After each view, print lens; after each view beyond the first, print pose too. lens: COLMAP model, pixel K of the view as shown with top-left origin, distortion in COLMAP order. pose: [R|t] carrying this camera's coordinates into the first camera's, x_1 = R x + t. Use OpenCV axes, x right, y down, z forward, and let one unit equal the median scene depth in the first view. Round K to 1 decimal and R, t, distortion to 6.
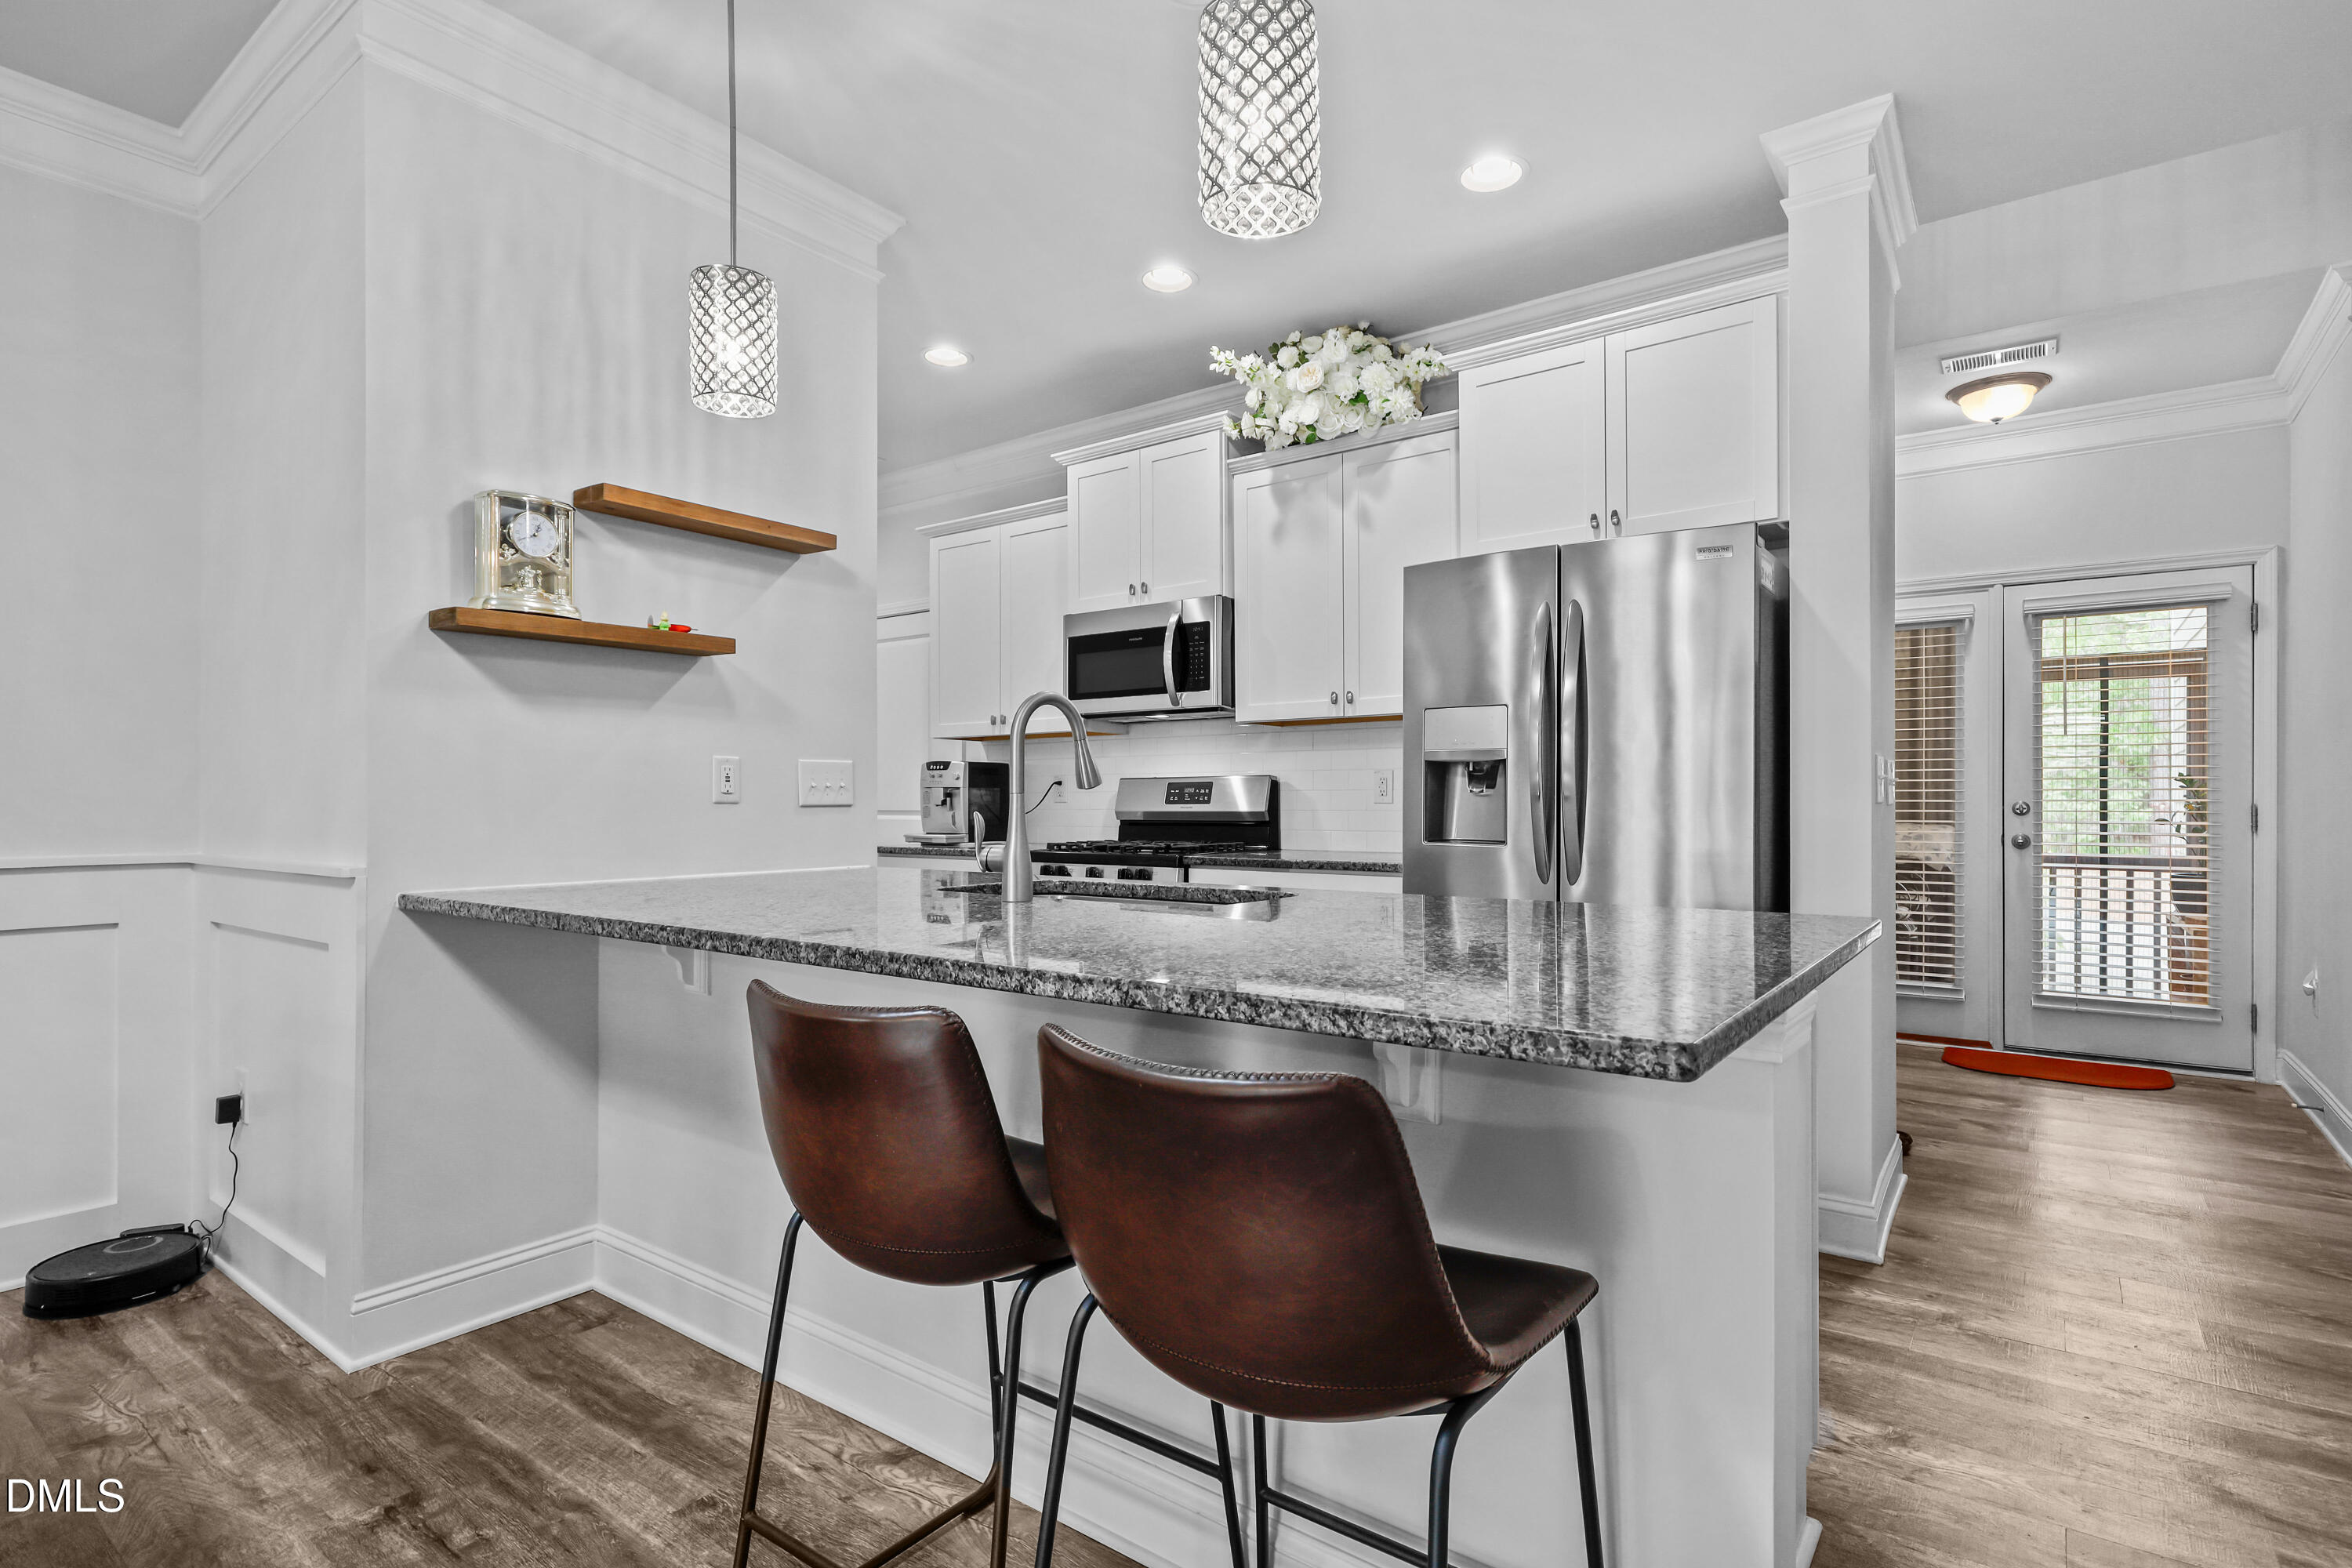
lens RADIAL K [[1179.4, 0, 1172.8], [0, 1179.4, 792.5], [0, 0, 1]] dist [0.001028, -0.000017]
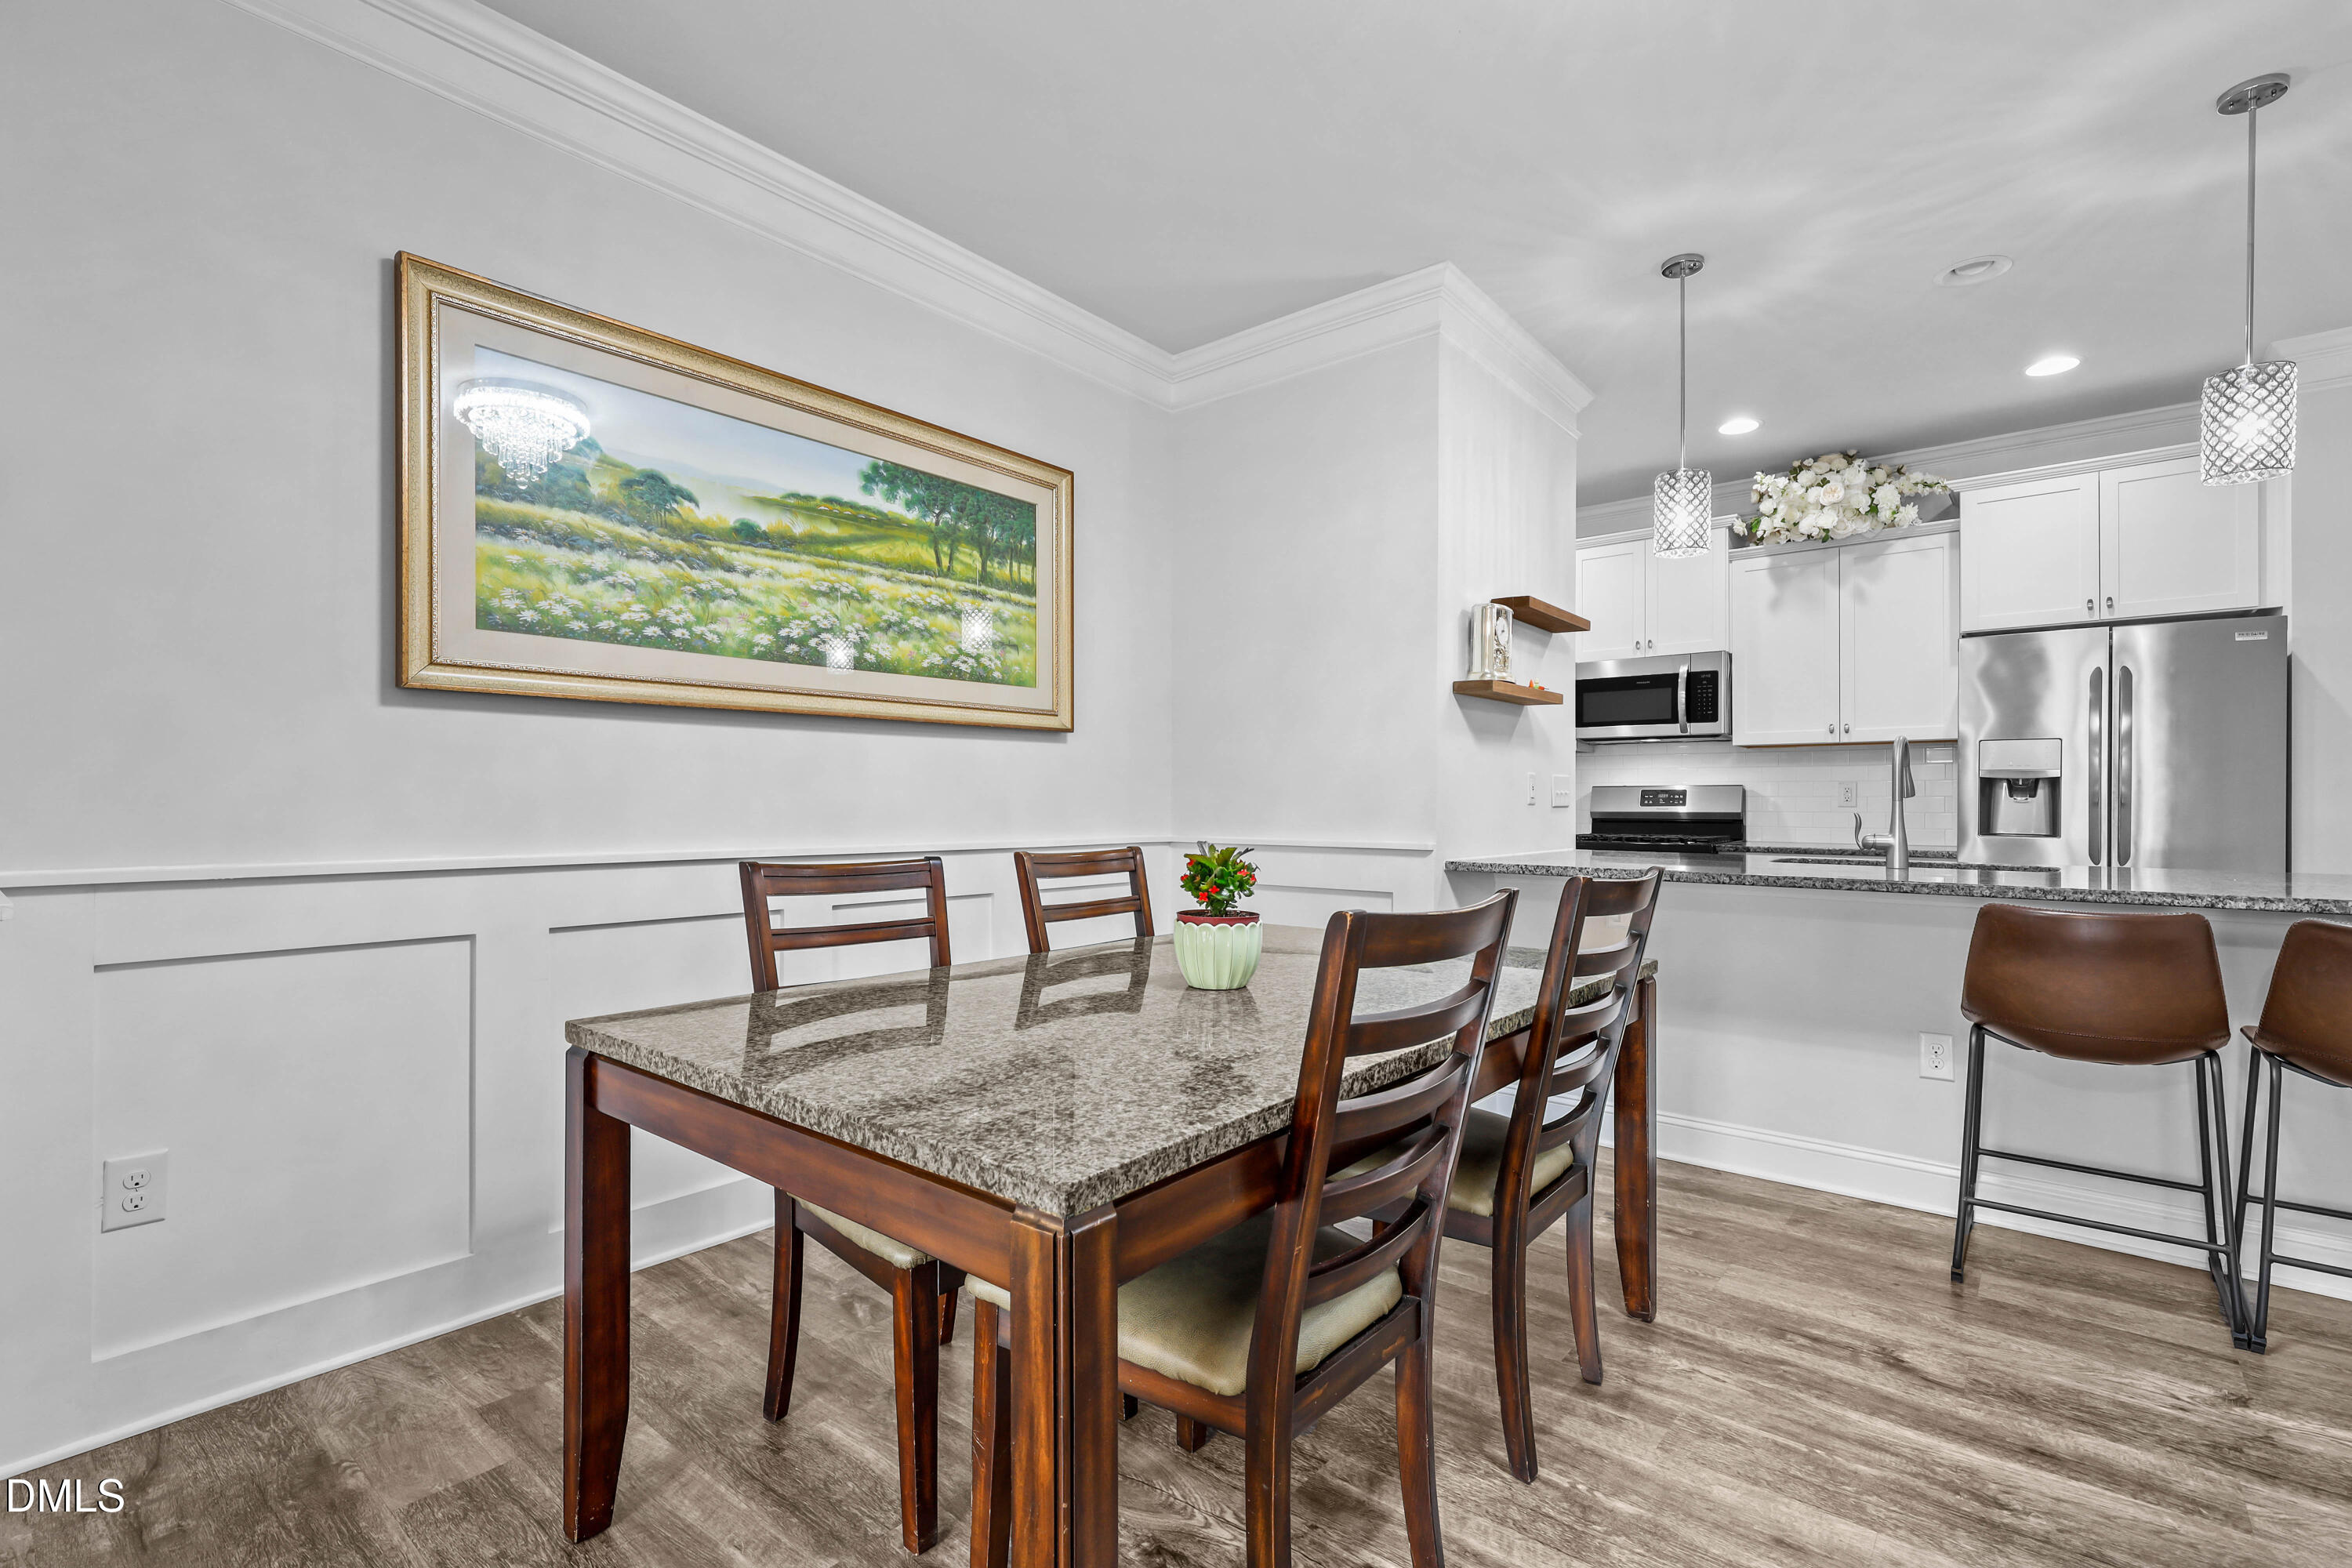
lens RADIAL K [[1076.4, 0, 1177.7], [0, 1076.4, 794.4], [0, 0, 1]] dist [-0.000054, 0.000531]
pose [[0.999171, 0.004888, -0.040424, -0.562742], [-0.004850, 0.999988, 0.001042, -0.002472], [0.040429, -0.000845, 0.999182, -0.262598]]
